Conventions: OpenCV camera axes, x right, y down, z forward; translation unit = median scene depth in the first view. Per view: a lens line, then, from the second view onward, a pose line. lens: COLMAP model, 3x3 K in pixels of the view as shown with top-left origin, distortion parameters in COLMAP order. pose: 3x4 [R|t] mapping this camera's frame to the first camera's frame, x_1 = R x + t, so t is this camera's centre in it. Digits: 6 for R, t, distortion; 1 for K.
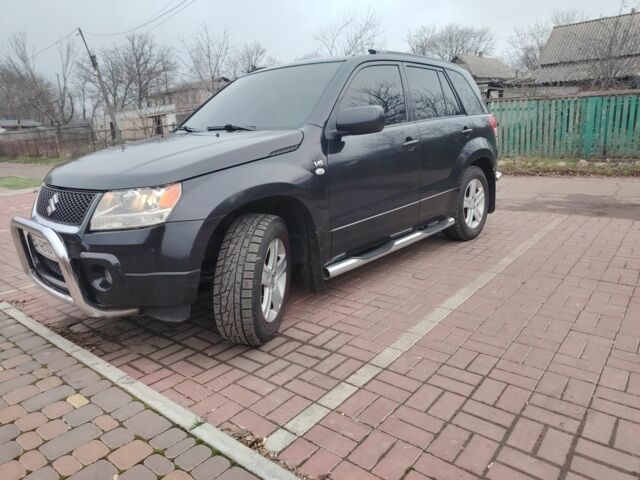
lens RADIAL K [[445.7, 0, 321.0], [0, 445.7, 242.9], [0, 0, 1]] dist [-0.004569, -0.003022]
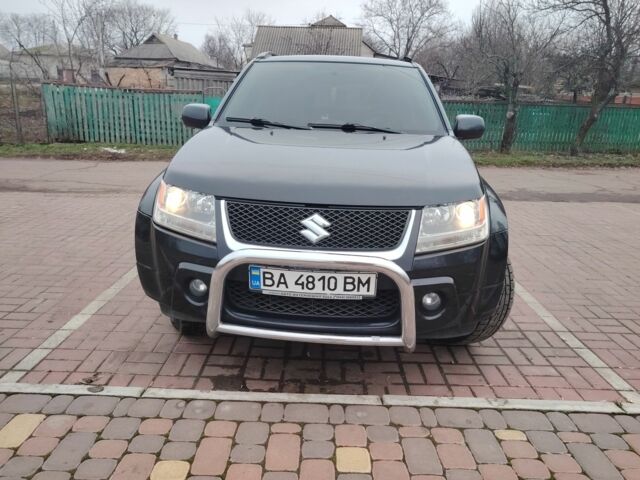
lens RADIAL K [[445.7, 0, 321.0], [0, 445.7, 242.9], [0, 0, 1]] dist [-0.004569, -0.003022]
pose [[0.787548, -0.114046, 0.605608, -1.108753], [0.091475, 0.993474, 0.068131, -0.117196], [-0.609426, 0.001742, 0.792841, 0.403002]]
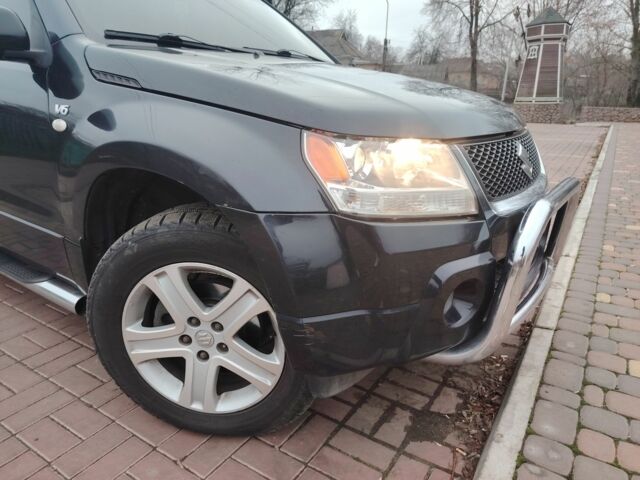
lens RADIAL K [[448.6, 0, 320.0], [0, 448.6, 240.0], [0, 0, 1]] dist [0.003006, -0.001952]
pose [[-0.106023, -0.280357, 0.954022, -1.246844], [0.235453, 0.925067, 0.298015, -0.252105], [-0.966085, 0.256224, -0.032068, 1.379669]]
